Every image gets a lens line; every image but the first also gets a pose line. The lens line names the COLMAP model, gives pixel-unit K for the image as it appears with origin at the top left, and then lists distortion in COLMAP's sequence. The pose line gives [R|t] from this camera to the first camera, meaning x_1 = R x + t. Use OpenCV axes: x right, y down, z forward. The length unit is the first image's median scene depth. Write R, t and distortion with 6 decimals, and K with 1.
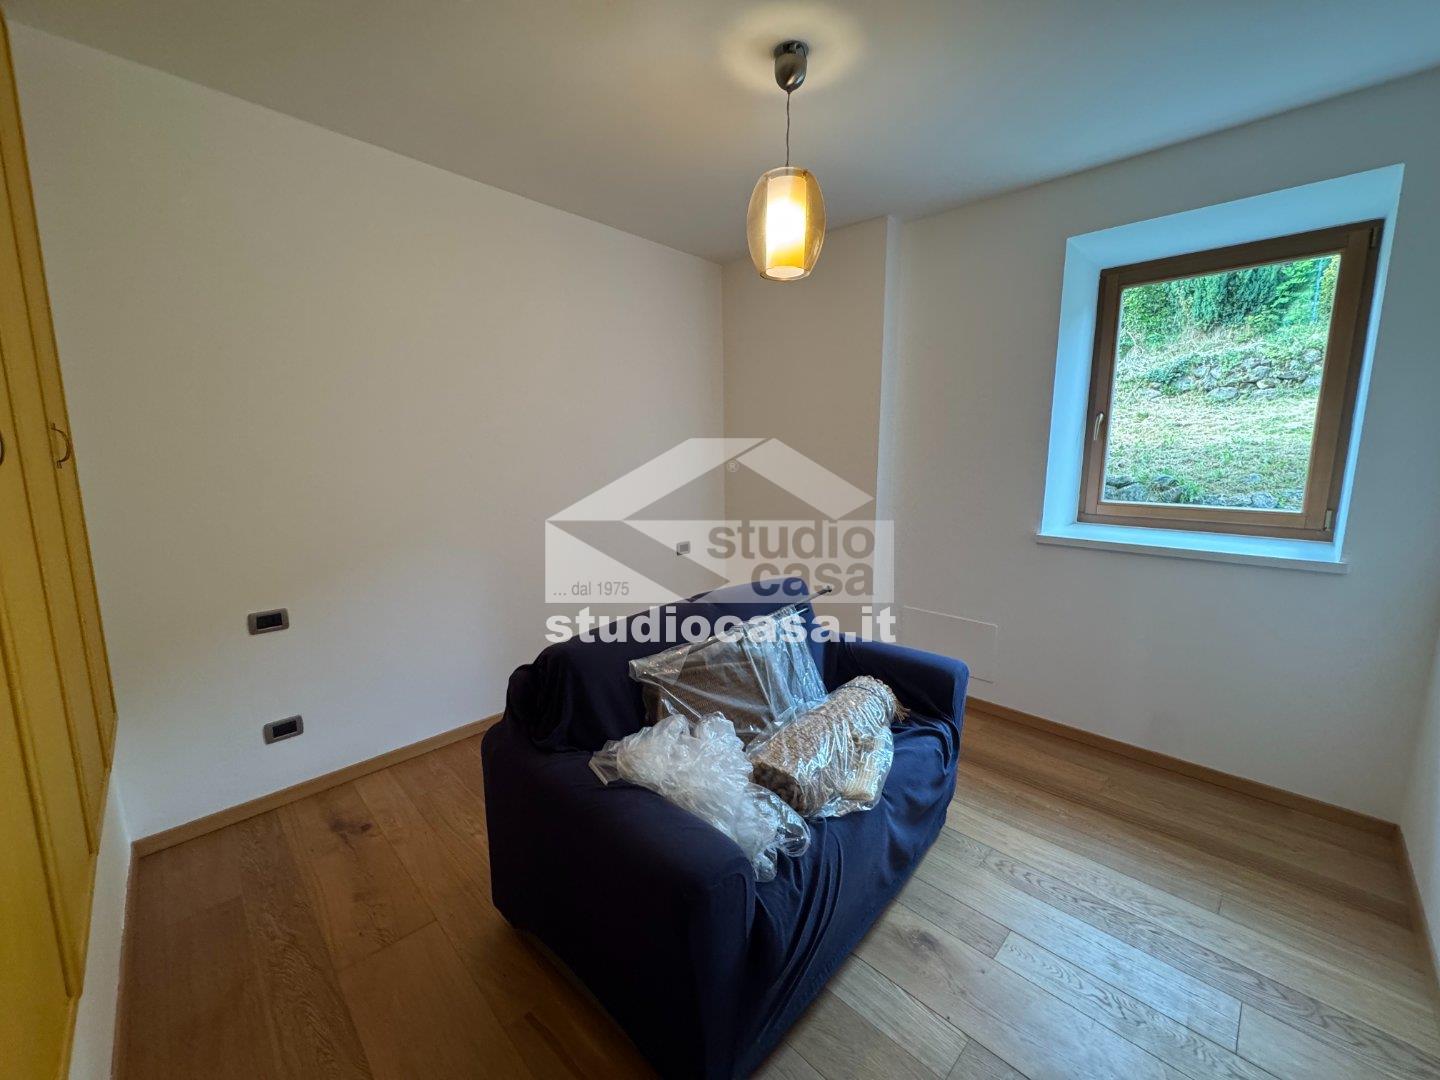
lens RADIAL K [[575.5, 0, 723.1], [0, 575.5, 538.9], [0, 0, 1]] dist [-0.004233, 0.000001]
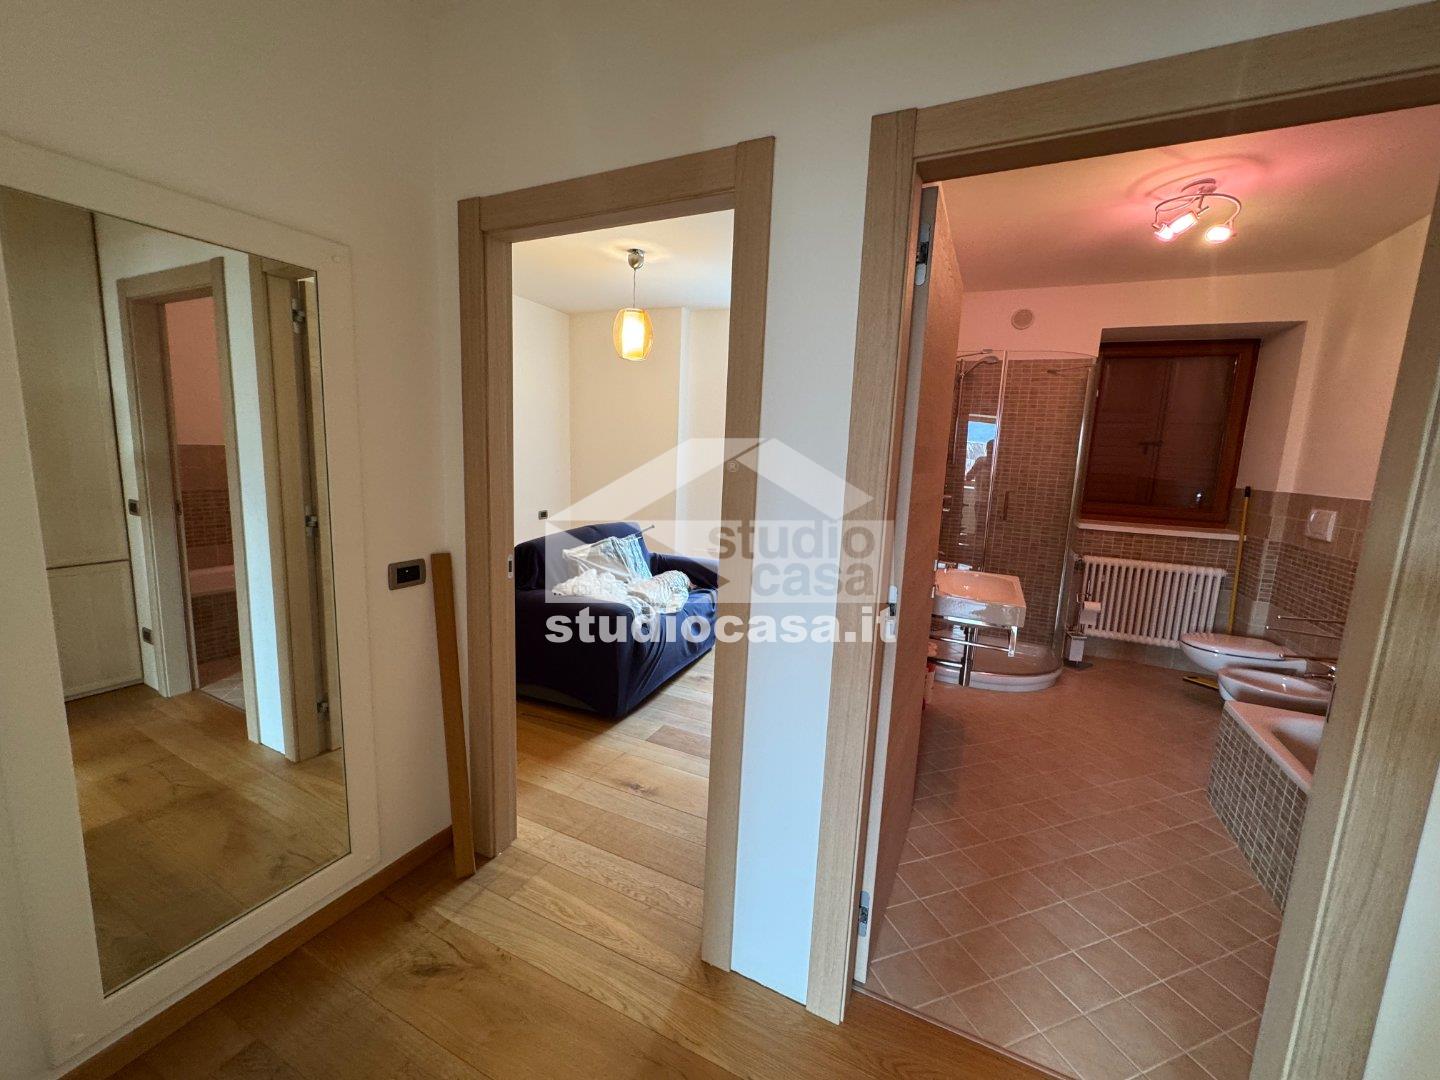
lens RADIAL K [[575.5, 0, 719.6], [0, 575.5, 537.8], [0, 0, 1]] dist [-0.004233, 0.000001]
pose [[0.941276, -0.012328, 0.337413, -0.292353], [0.010206, 0.999915, 0.008061, 0.143262], [-0.337484, -0.004144, 0.941322, -0.980603]]
